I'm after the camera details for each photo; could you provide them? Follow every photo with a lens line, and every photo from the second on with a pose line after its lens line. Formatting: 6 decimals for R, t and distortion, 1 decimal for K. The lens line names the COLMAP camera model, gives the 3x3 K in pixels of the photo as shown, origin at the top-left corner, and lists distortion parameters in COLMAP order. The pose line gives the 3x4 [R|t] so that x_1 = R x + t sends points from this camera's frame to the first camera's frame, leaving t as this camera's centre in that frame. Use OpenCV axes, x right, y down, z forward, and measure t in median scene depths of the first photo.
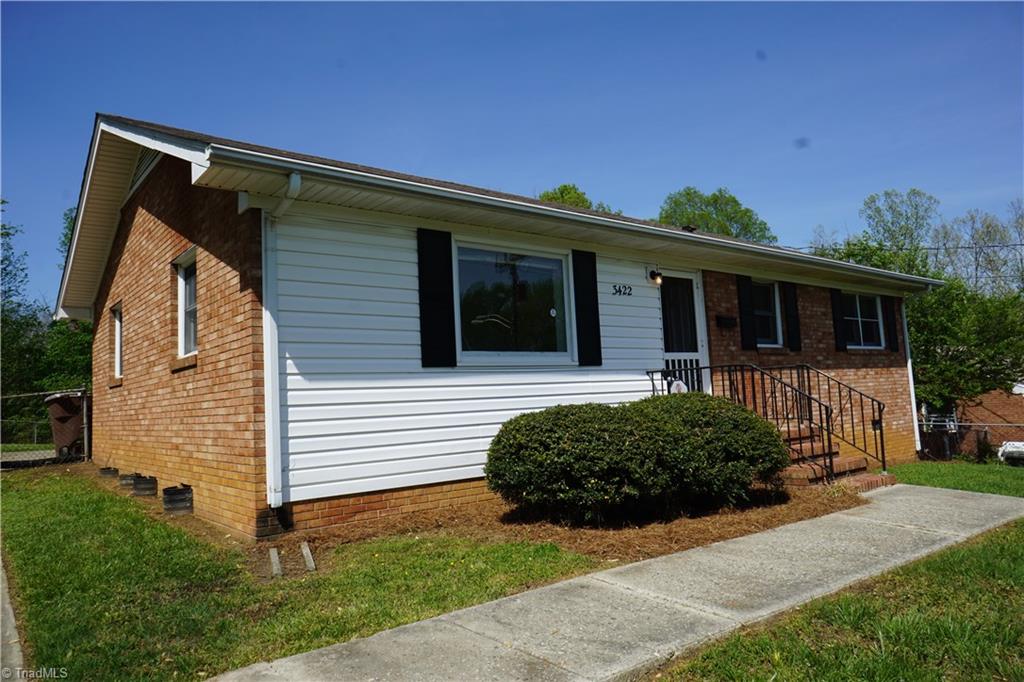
lens RADIAL K [[698.0, 0, 512.0], [0, 698.0, 341.0], [0, 0, 1]] dist [-0.071808, 0.093379]
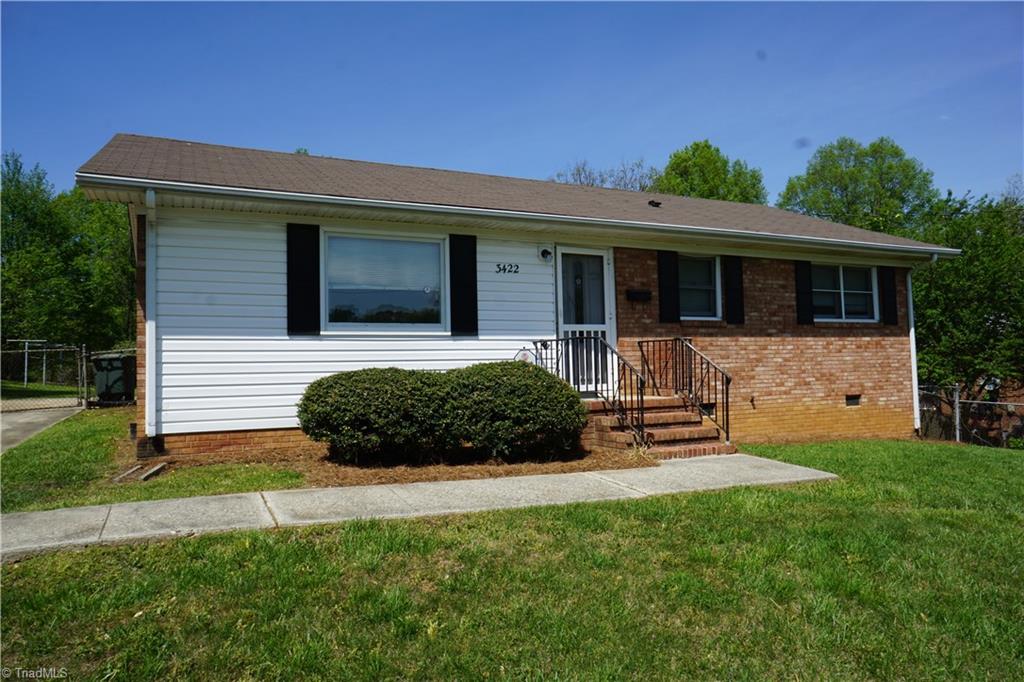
lens RADIAL K [[694.1, 0, 512.0], [0, 694.1, 341.0], [0, 0, 1]] dist [-0.065714, 0.086944]
pose [[0.969600, 0.017966, -0.244035, 0.466061], [-0.005337, 0.998617, 0.052311, -0.015747], [0.244638, -0.049418, 0.968354, -0.086558]]
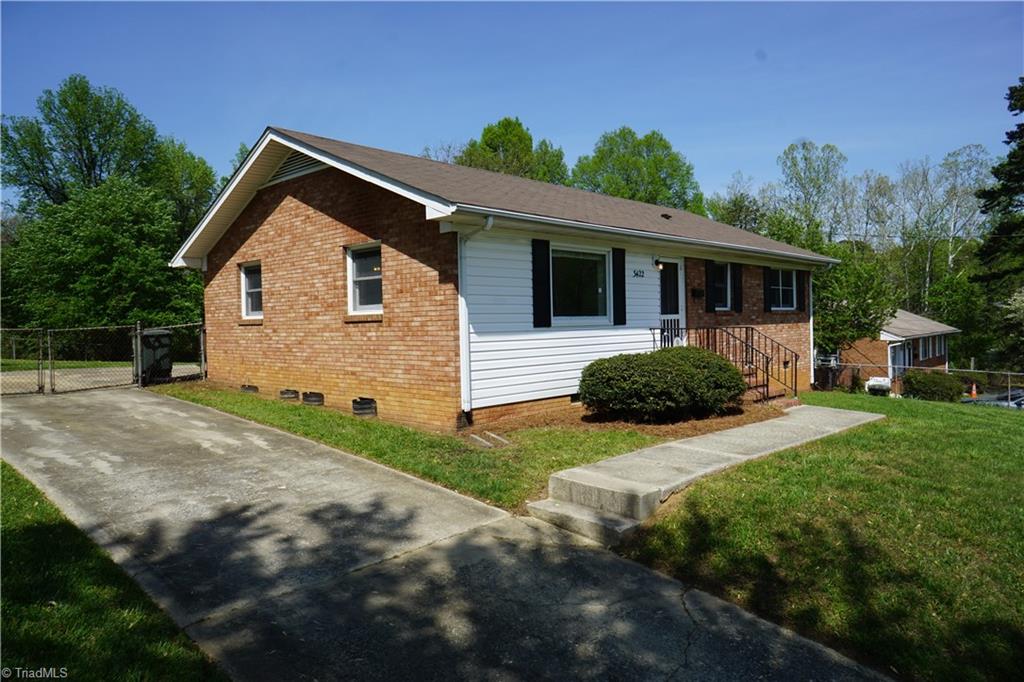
lens RADIAL K [[698.0, 0, 512.0], [0, 698.0, 341.0], [0, 0, 1]] dist [-0.071808, 0.093379]
pose [[0.991486, 0.026197, 0.127553, -0.314420], [-0.040035, 0.993435, 0.107161, -0.083589], [-0.123909, -0.111355, 0.986026, -0.477272]]
